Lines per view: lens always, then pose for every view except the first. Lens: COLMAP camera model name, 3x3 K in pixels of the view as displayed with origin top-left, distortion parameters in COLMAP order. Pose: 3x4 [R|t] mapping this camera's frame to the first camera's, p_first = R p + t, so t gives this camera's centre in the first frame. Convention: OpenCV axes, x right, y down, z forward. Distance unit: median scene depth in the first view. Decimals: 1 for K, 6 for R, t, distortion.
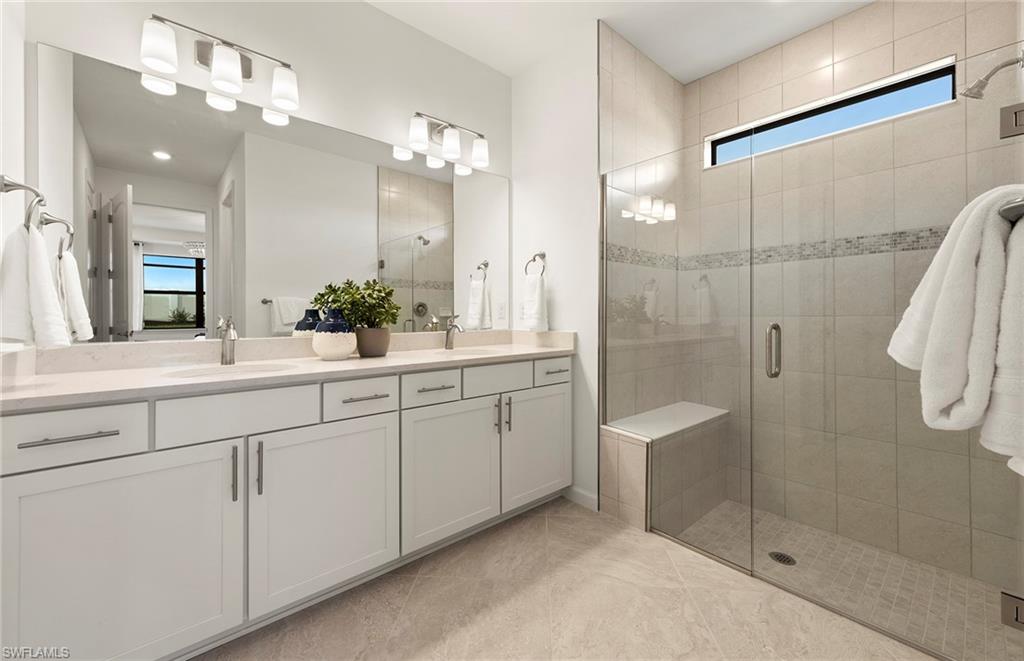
lens RADIAL K [[408.9, 0, 512.0], [0, 408.9, 330.5], [0, 0, 1]] dist [0.000786, 0.000092]
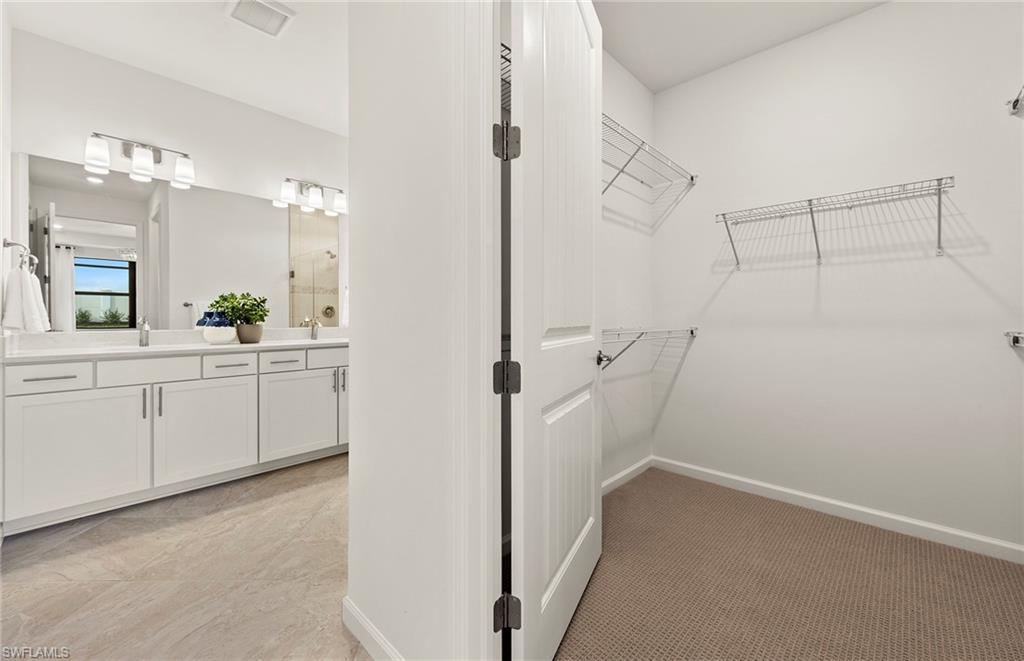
lens RADIAL K [[405.4, 0, 512.4], [0, 405.4, 333.2], [0, 0, 1]] dist [-0.000071, -0.000255]
pose [[0.995346, 0.000437, 0.096363, 0.501962], [-0.000633, 0.999998, 0.002006, 0.024200], [-0.096362, -0.002058, 0.995344, -0.612947]]
